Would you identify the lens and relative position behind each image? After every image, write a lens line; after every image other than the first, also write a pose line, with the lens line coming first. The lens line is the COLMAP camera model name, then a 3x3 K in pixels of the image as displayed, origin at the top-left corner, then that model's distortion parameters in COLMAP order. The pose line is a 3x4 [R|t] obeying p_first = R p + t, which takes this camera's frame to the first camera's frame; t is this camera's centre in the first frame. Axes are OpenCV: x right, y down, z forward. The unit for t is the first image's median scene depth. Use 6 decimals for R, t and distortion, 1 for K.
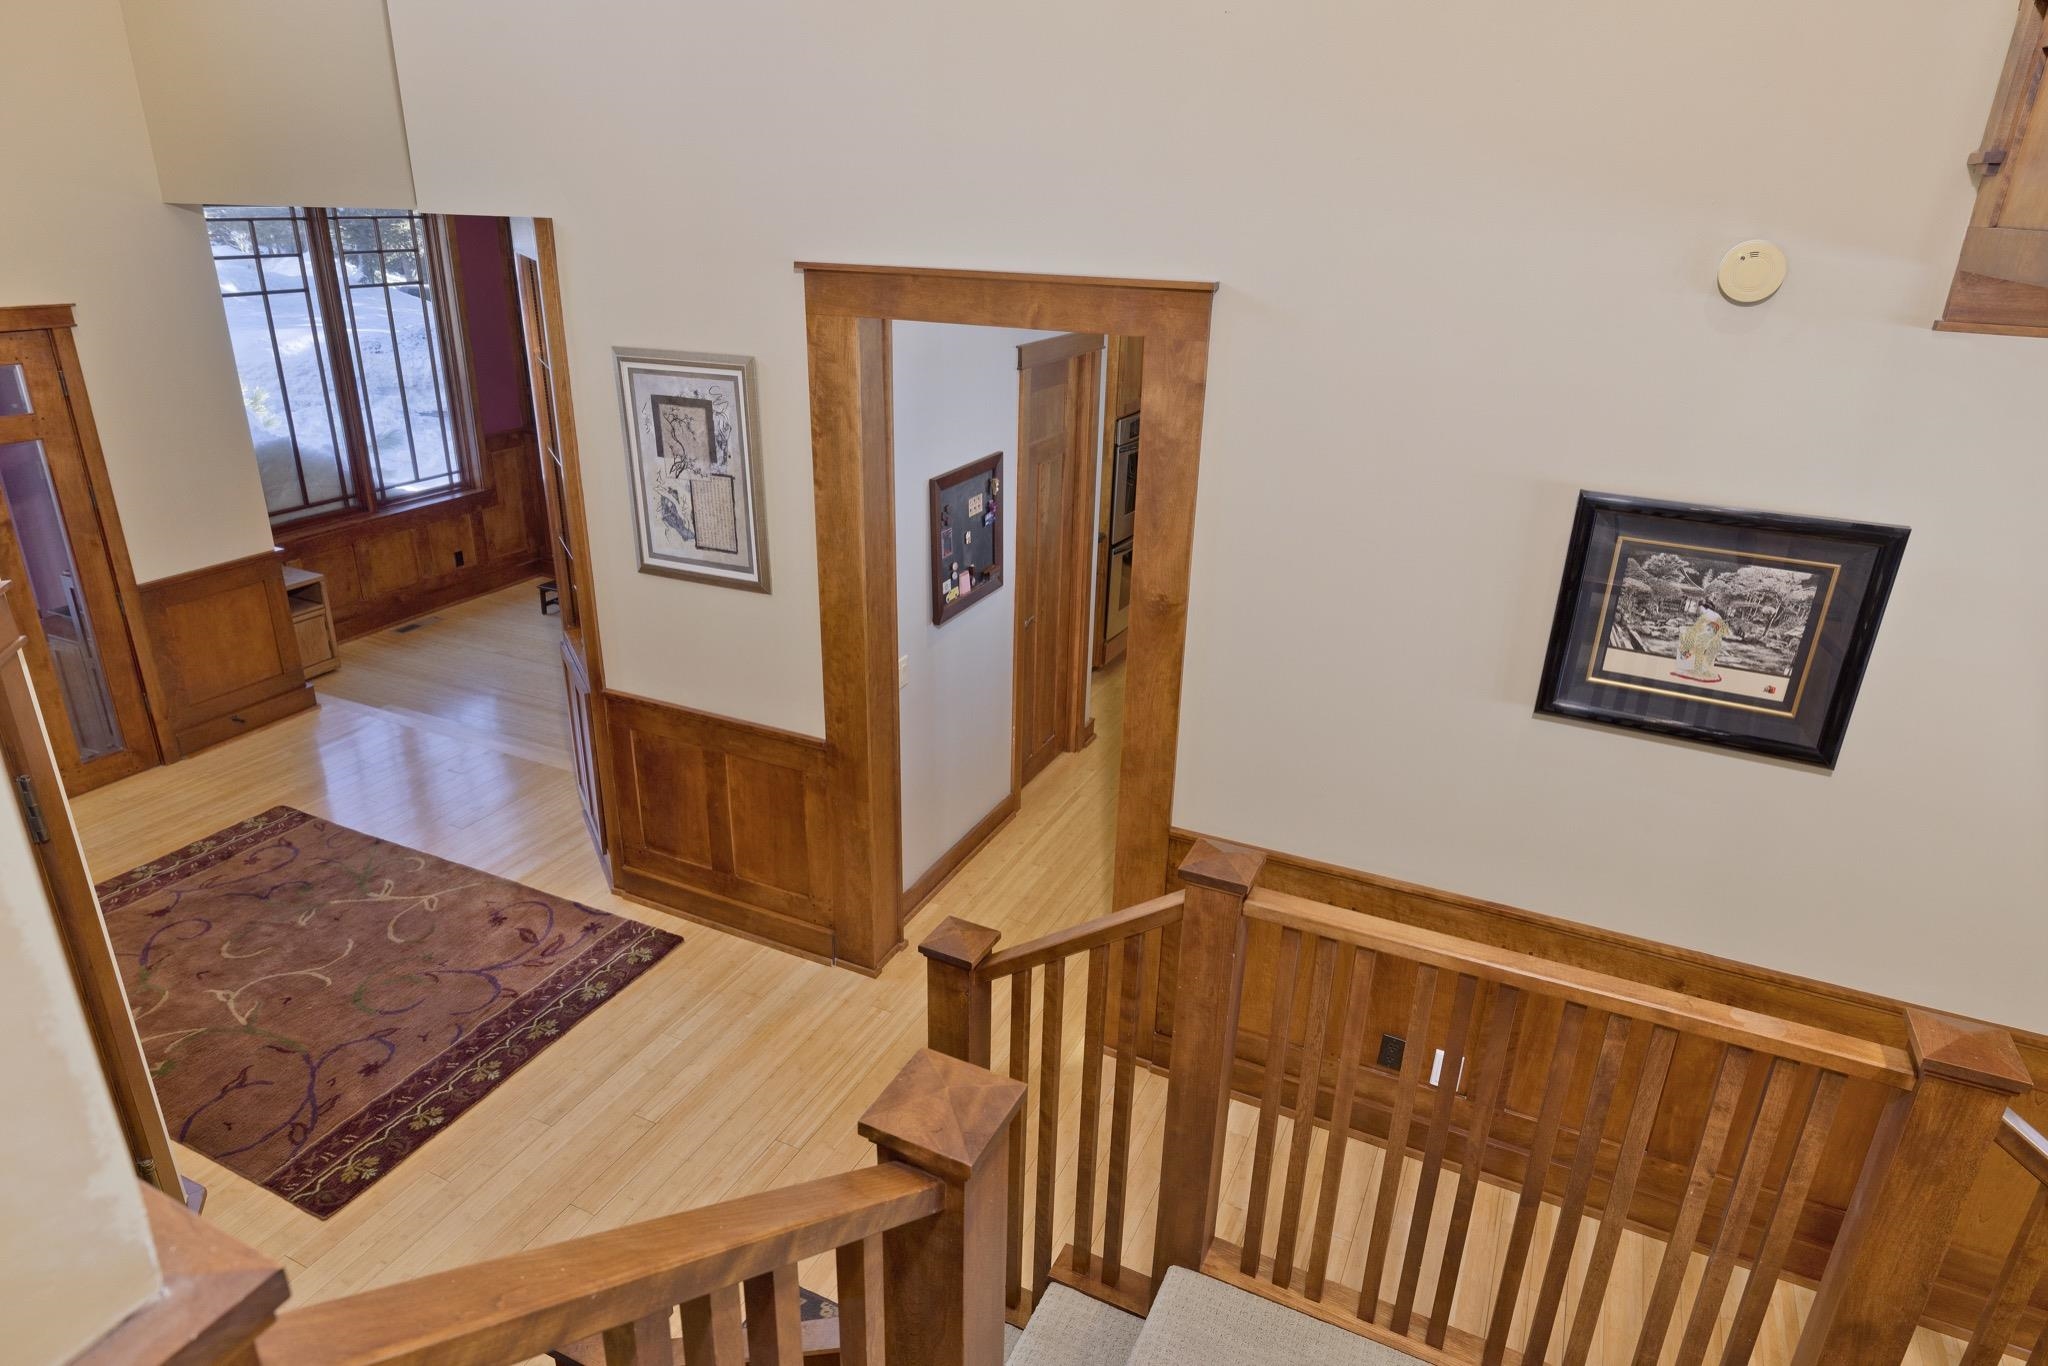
lens RADIAL K [[1208.7, 0, 969.8], [0, 1208.7, 652.3], [0, 0, 1]] dist [0.001250, -0.000534]
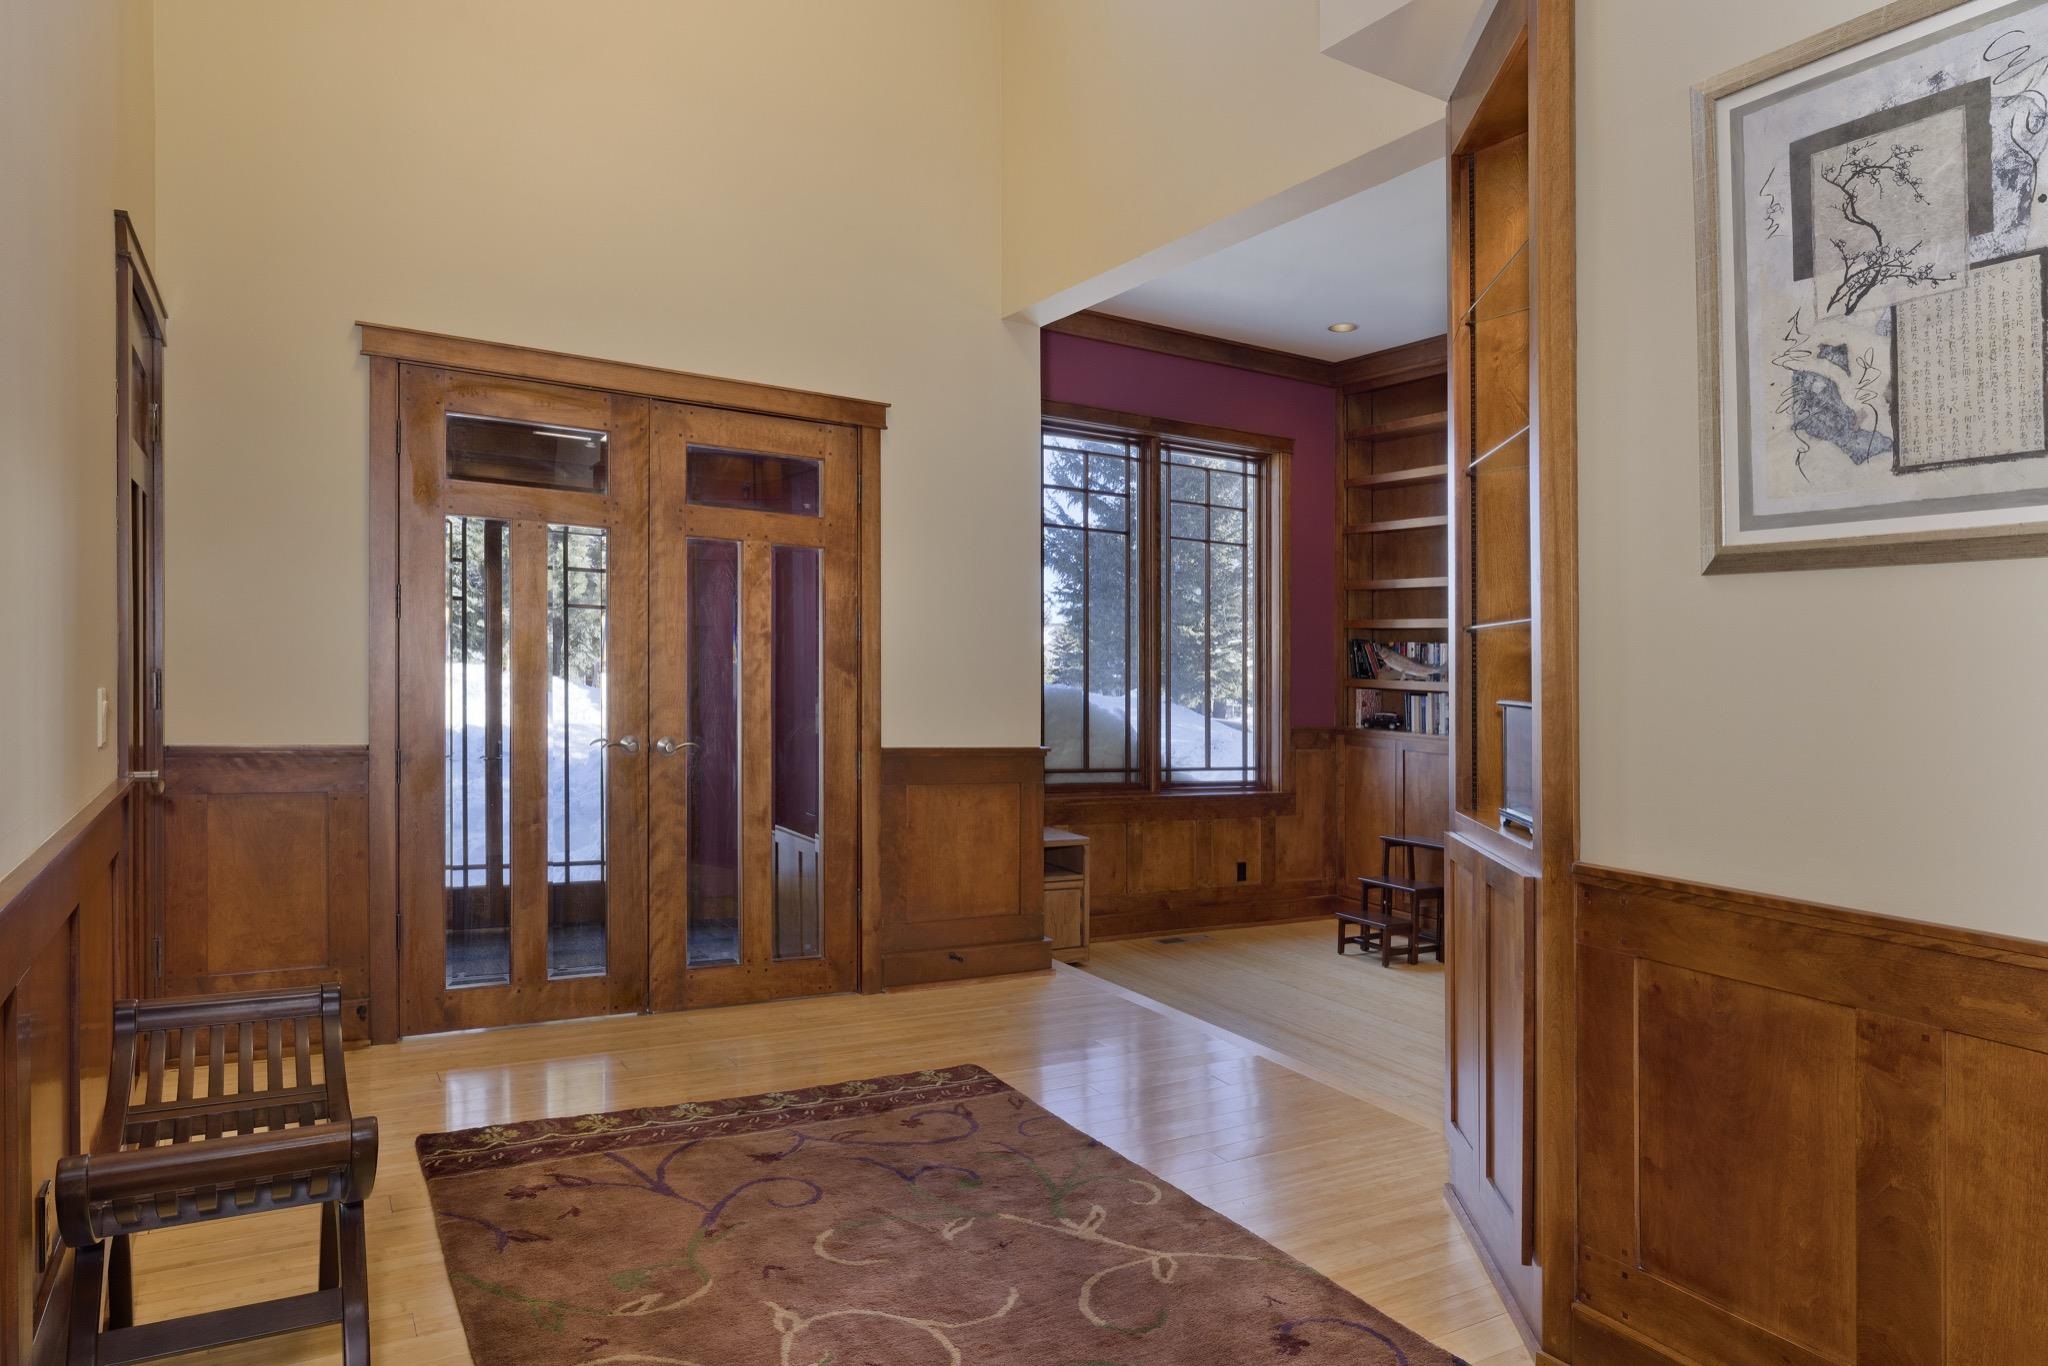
lens RADIAL K [[1208.7, 0, 969.8], [0, 1208.7, 652.3], [0, 0, 1]] dist [0.001250, -0.000534]
pose [[0.821496, -0.011401, -0.570100, -0.216697], [-0.202635, 0.928703, -0.310563, 0.140252], [0.532994, 0.370649, 0.760616, 0.466605]]
